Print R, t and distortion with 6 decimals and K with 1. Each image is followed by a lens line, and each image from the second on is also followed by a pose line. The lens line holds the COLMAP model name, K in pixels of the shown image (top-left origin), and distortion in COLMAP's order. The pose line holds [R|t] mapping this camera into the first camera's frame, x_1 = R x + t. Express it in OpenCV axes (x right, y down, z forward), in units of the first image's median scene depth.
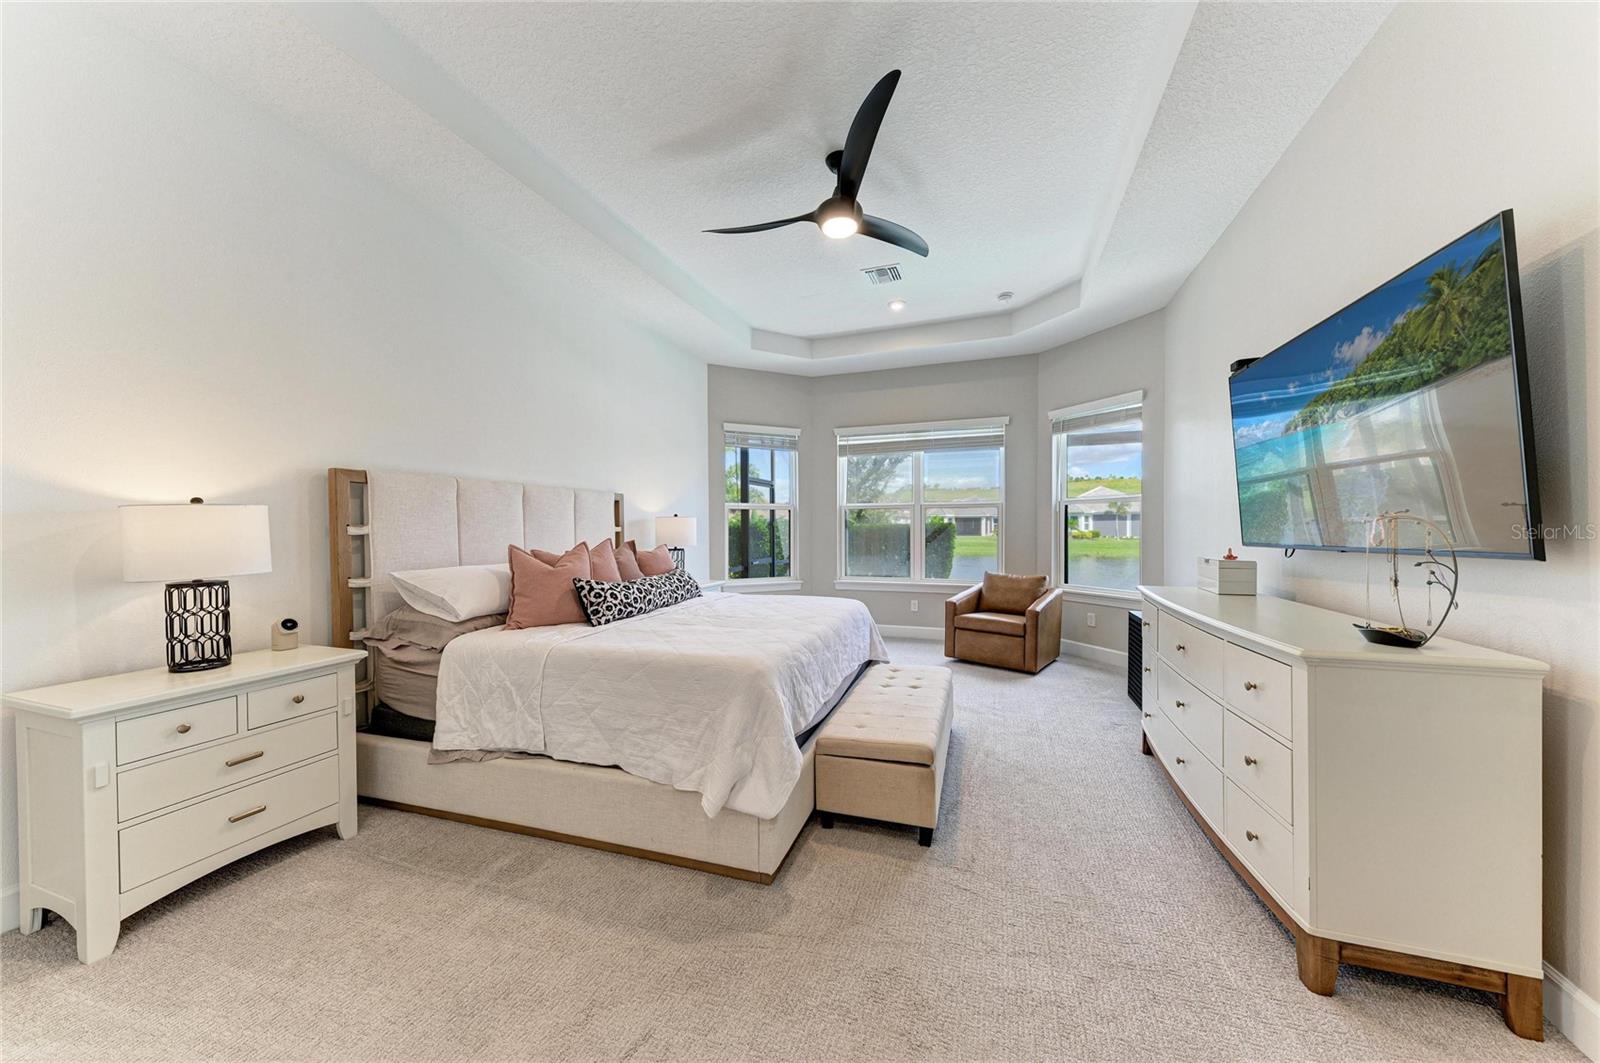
lens RADIAL K [[536.4, 0, 803.1], [0, 536.4, 535.2], [0, 0, 1]] dist [0.021670, 0.000002]
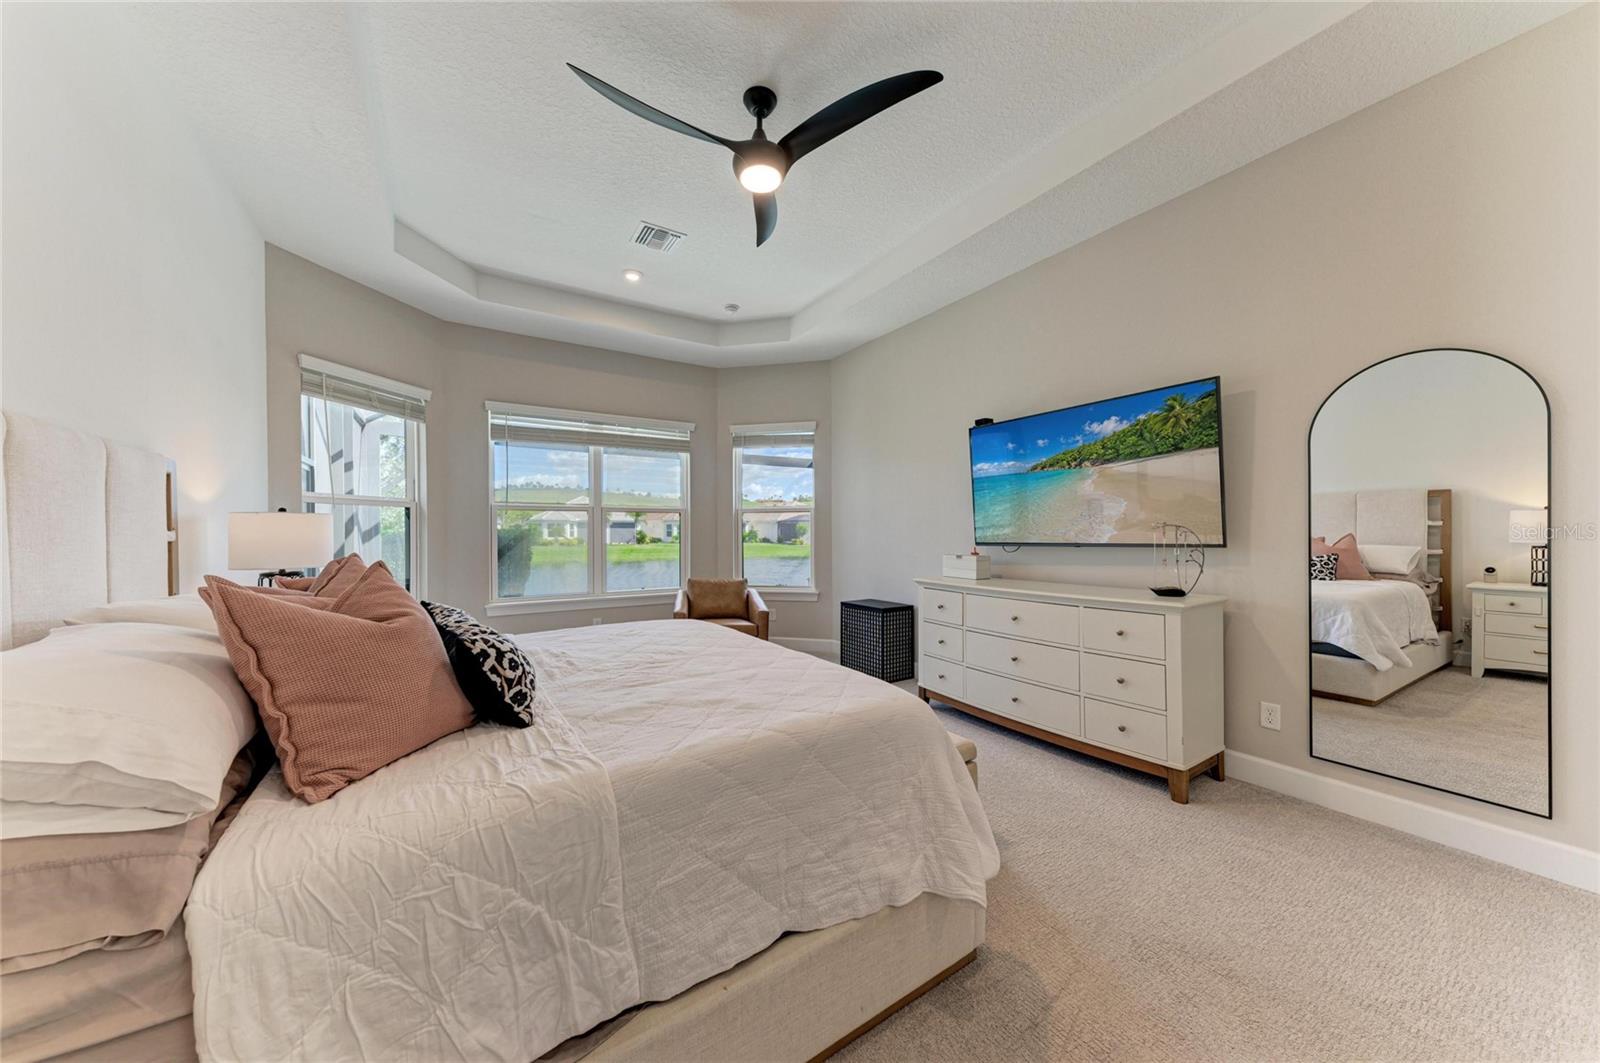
lens RADIAL K [[536.4, 0, 803.1], [0, 536.4, 535.2], [0, 0, 1]] dist [0.021670, 0.000002]
pose [[0.622913, -0.003185, 0.782284, -0.614738], [0.013837, 0.999880, -0.006947, -0.002730], [-0.782169, 0.015152, 0.622883, 0.470394]]
